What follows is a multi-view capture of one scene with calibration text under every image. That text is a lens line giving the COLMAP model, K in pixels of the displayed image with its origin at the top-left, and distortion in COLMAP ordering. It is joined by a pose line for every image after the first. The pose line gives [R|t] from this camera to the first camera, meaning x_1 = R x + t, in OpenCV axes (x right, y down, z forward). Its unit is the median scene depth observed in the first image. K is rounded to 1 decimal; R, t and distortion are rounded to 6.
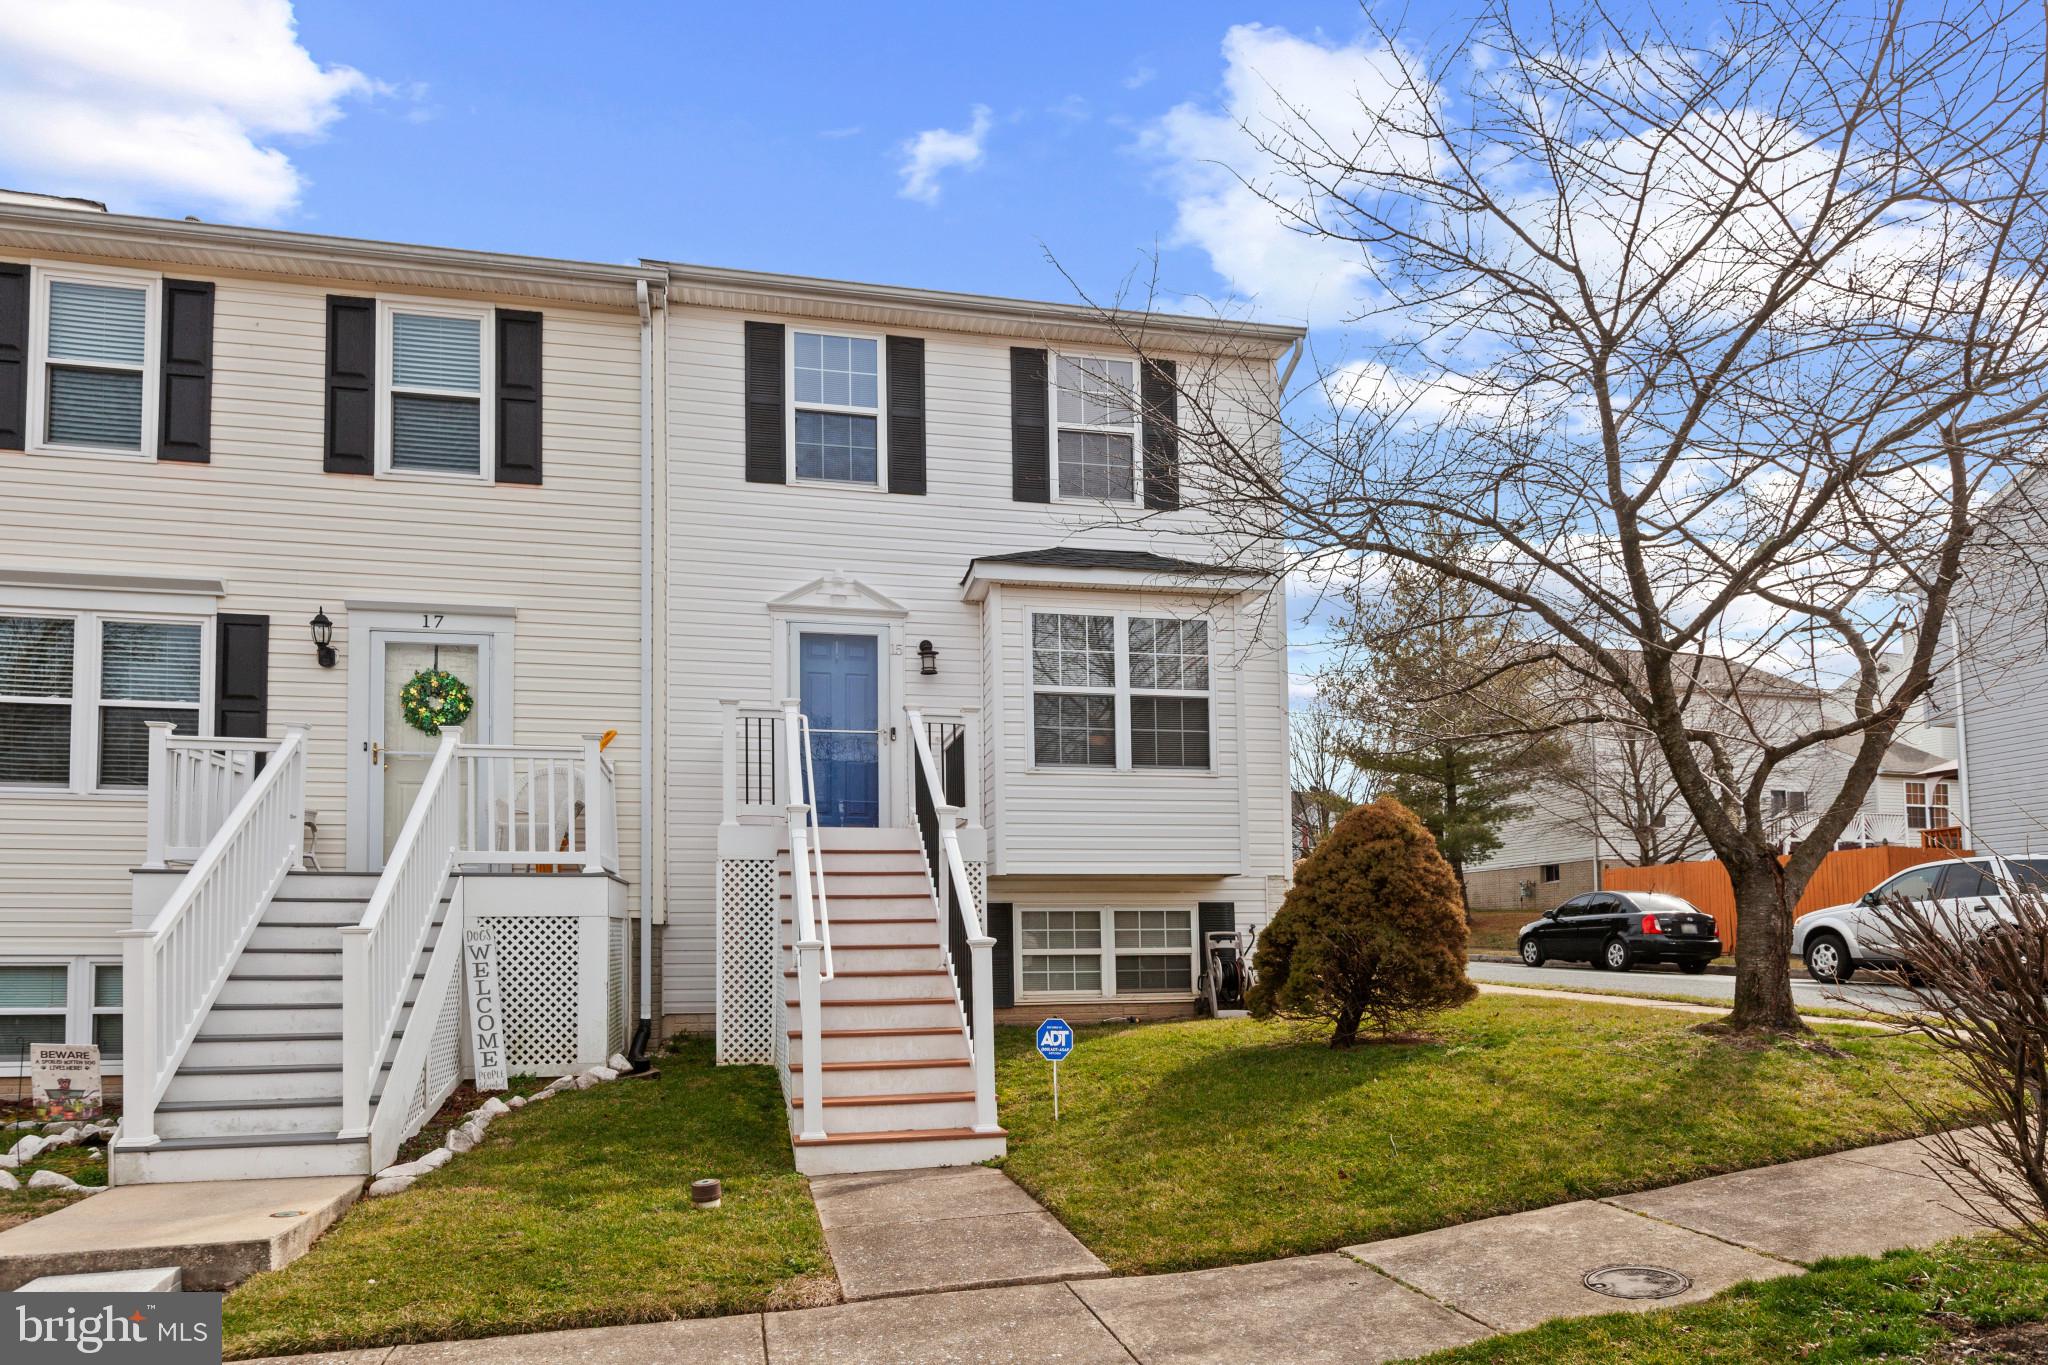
lens RADIAL K [[937.9, 0, 1016.5], [0, 937.9, 685.0], [0, 0, 1]] dist [0.001612, -0.000444]
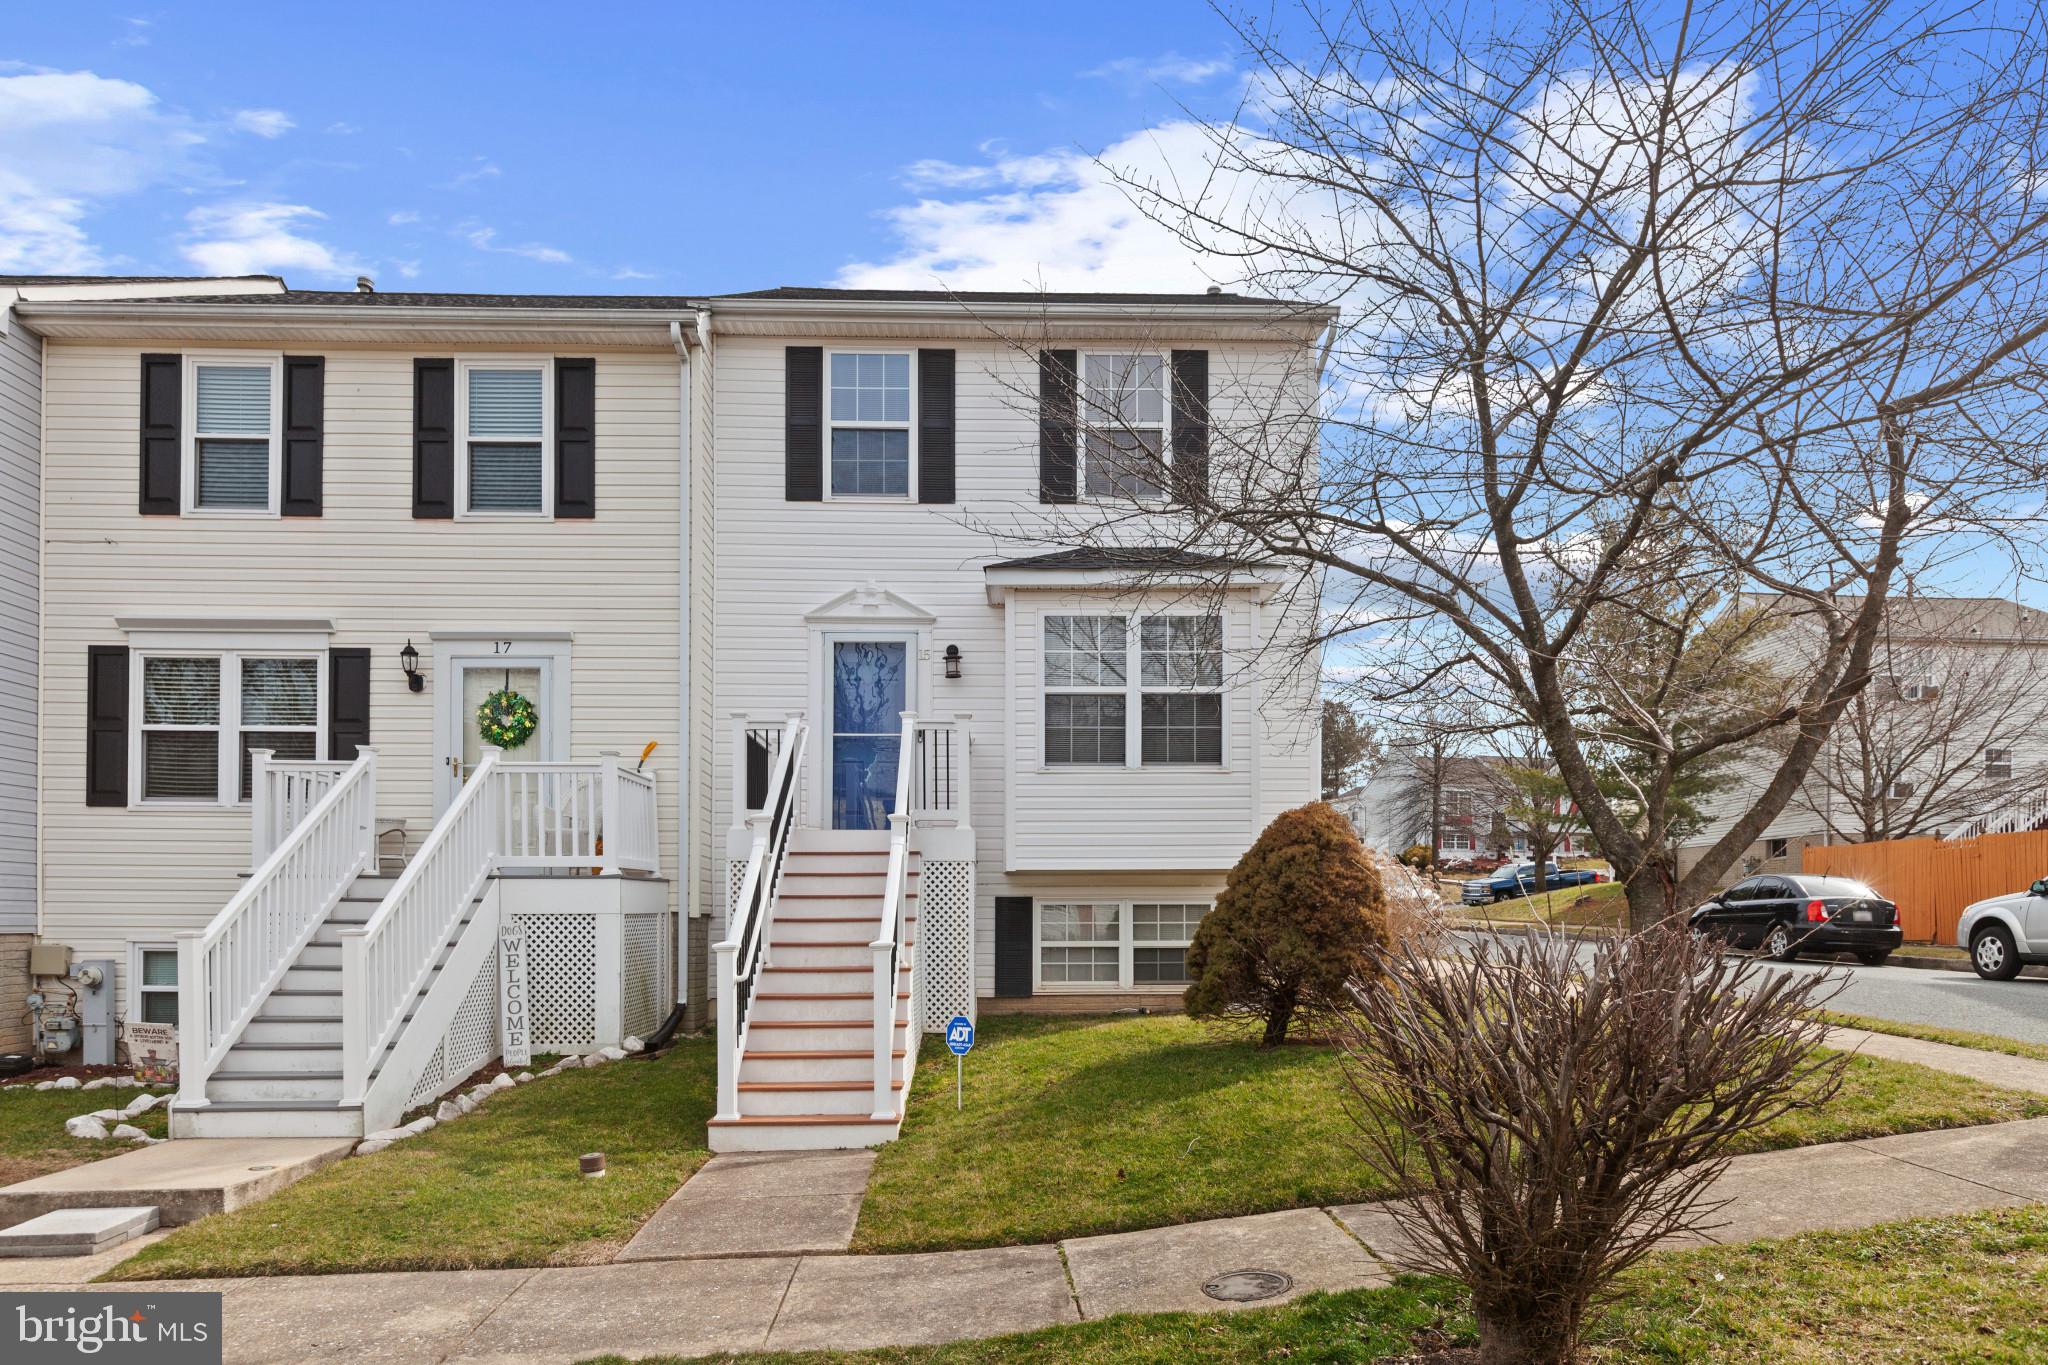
lens RADIAL K [[937.9, 0, 1035.6], [0, 937.9, 689.5], [0, 0, 1]] dist [0.001612, -0.000444]
pose [[0.989671, -0.029394, -0.140313, 0.171183], [0.032972, 0.999186, 0.023243, -0.023595], [0.139516, -0.027629, 0.989834, -0.023922]]
